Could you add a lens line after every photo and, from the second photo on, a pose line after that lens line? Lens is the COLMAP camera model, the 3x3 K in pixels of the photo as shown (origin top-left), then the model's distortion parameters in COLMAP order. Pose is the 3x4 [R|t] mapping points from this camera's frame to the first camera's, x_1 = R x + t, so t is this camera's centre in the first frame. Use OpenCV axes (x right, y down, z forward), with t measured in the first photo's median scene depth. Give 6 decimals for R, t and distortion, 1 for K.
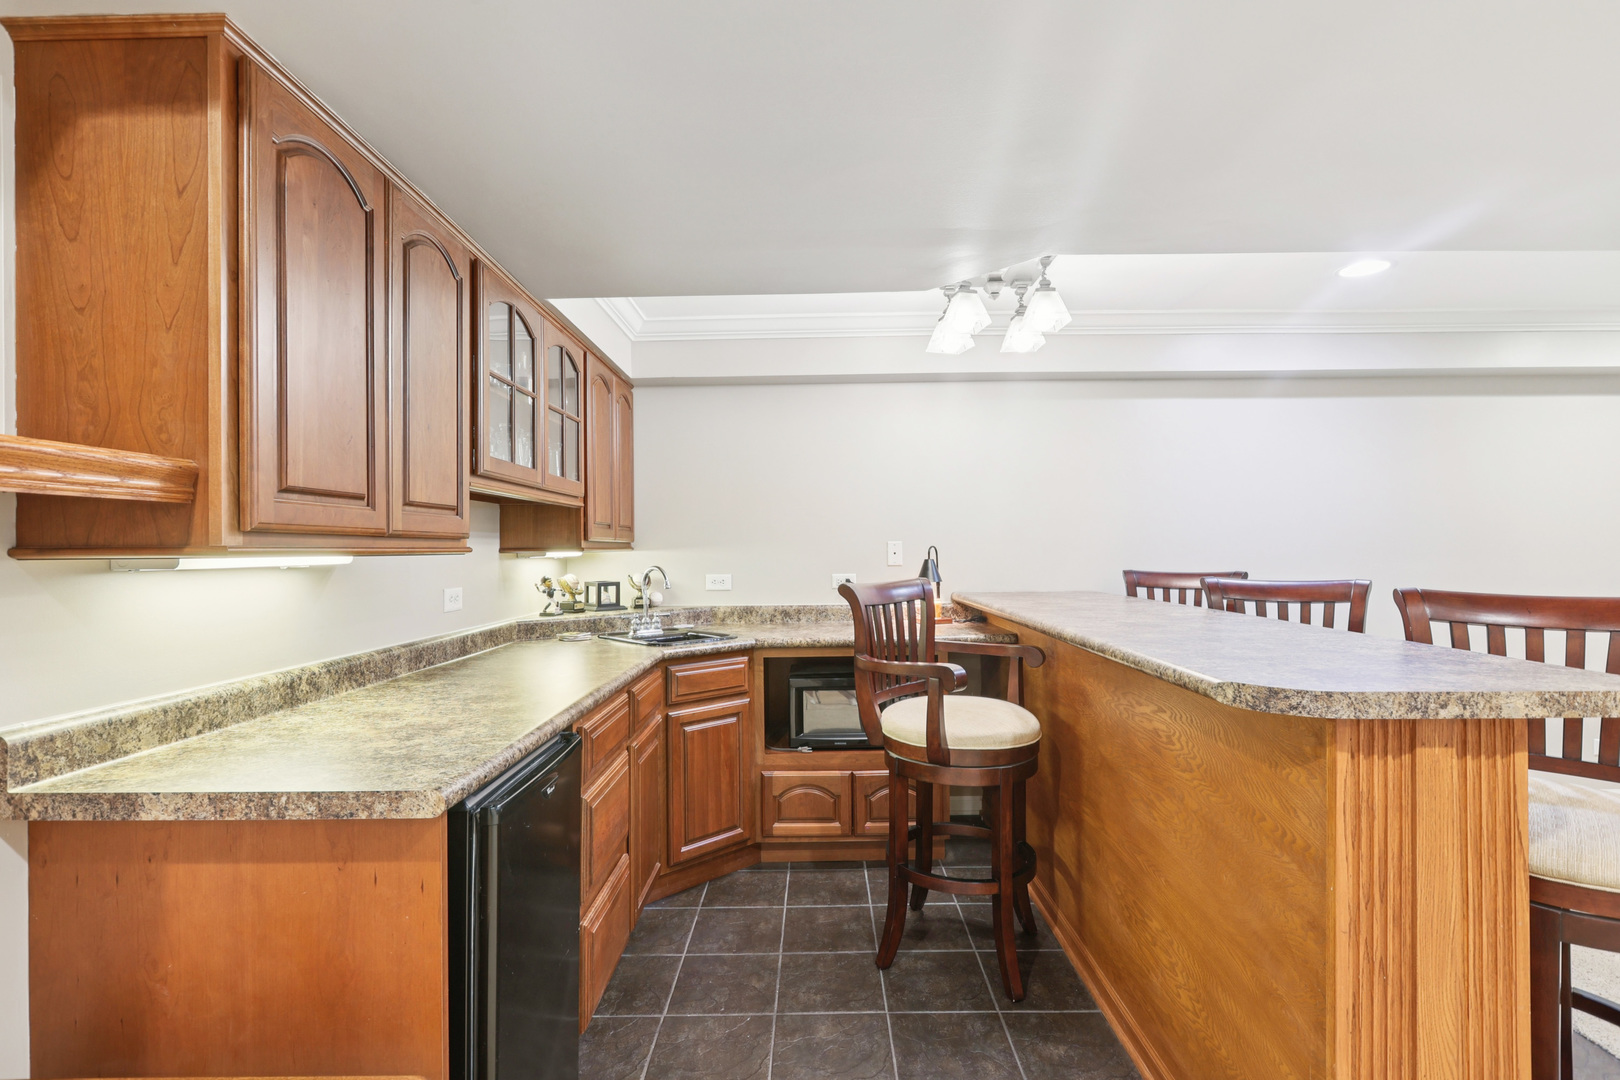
lens RADIAL K [[739.9, 0, 807.4], [0, 739.9, 543.8], [0, 0, 1]] dist [-0.001354, 0.000123]
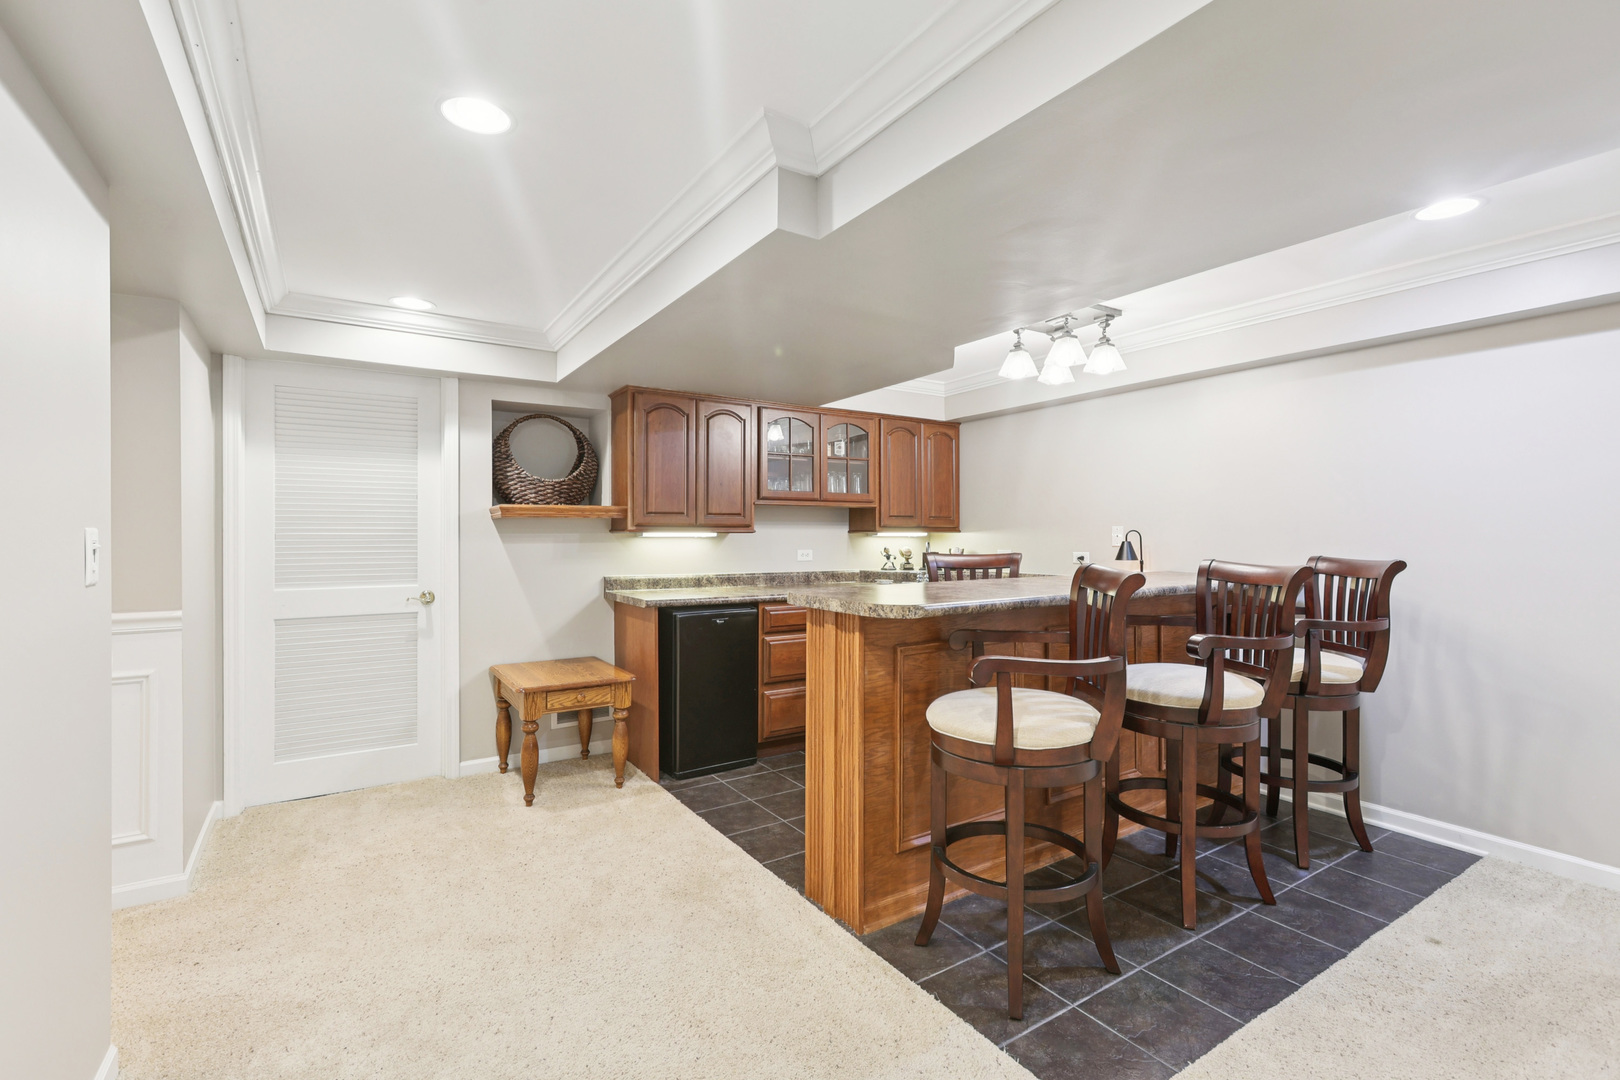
lens RADIAL K [[739.9, 0, 823.5], [0, 739.9, 537.1], [0, 0, 1]] dist [-0.001354, 0.000123]
pose [[0.562478, 0.013066, -0.826709, 2.004757], [-0.000176, 0.999877, 0.015682, -0.013032], [0.826812, -0.008675, 0.562411, -0.187981]]
